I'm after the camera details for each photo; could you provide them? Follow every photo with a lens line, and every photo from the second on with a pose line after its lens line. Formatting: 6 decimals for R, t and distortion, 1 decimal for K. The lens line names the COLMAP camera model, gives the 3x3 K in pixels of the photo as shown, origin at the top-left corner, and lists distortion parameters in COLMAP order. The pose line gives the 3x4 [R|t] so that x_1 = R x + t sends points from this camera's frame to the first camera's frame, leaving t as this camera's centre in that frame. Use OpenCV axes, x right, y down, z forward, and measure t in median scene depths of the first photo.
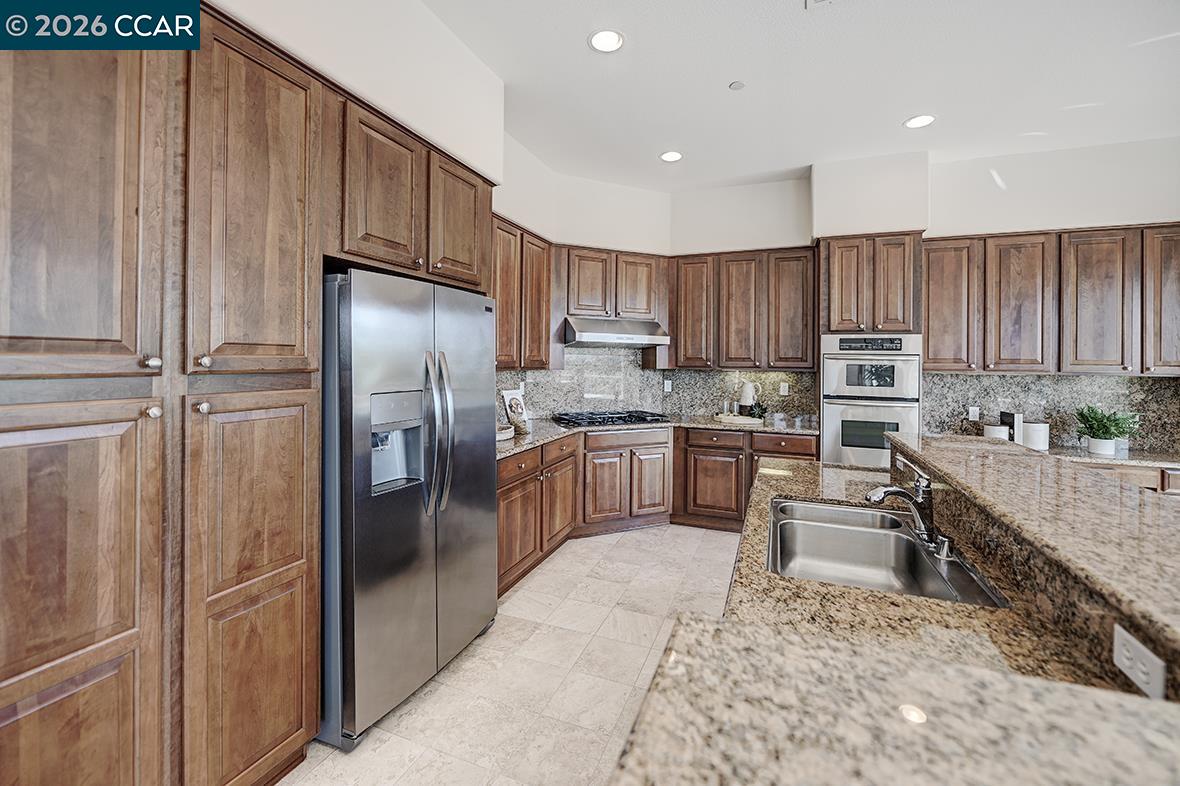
lens RADIAL K [[504.3, 0, 593.2], [0, 504.3, 371.7], [0, 0, 1]] dist [-0.007499, -0.000123]
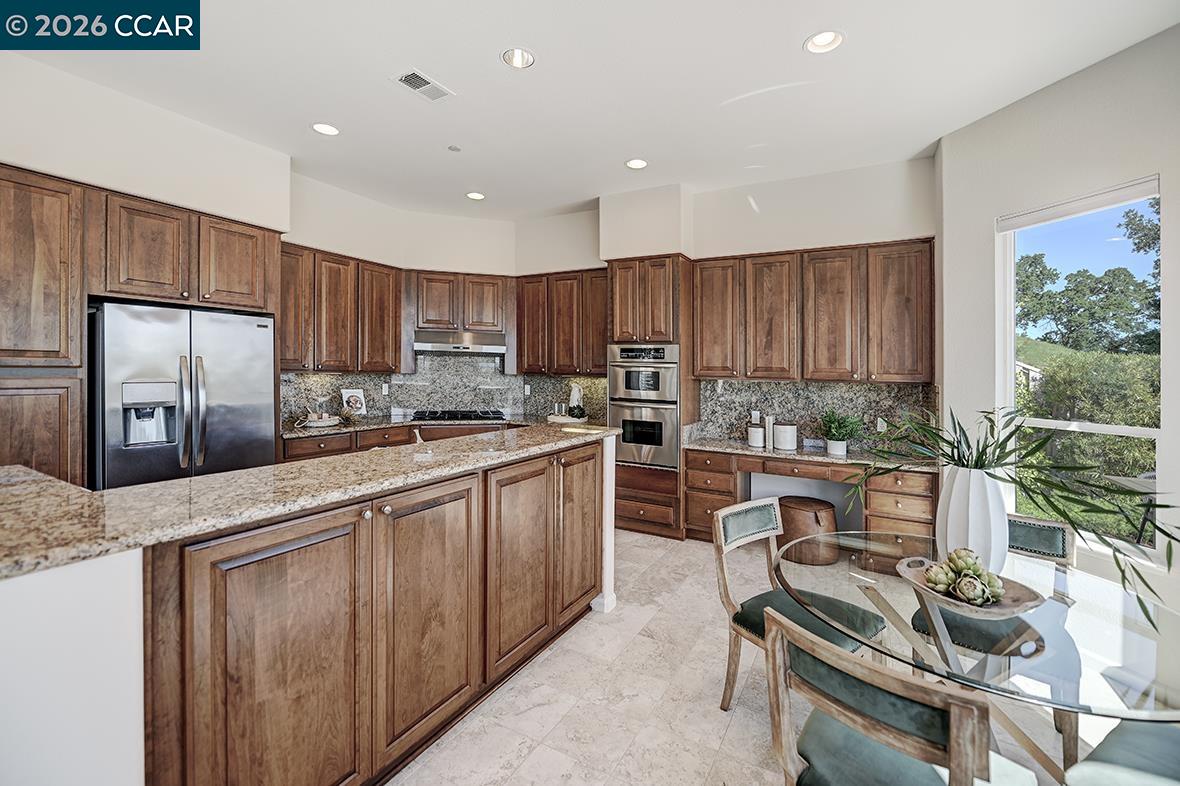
lens RADIAL K [[523.4, 0, 588.6], [0, 523.4, 384.8], [0, 0, 1]] dist [-0.001696, -0.000198]
pose [[0.989743, 0.012383, -0.142320, 0.613660], [-0.011766, 0.999917, 0.005179, 0.012677], [0.142372, -0.003451, 0.989807, -0.199814]]
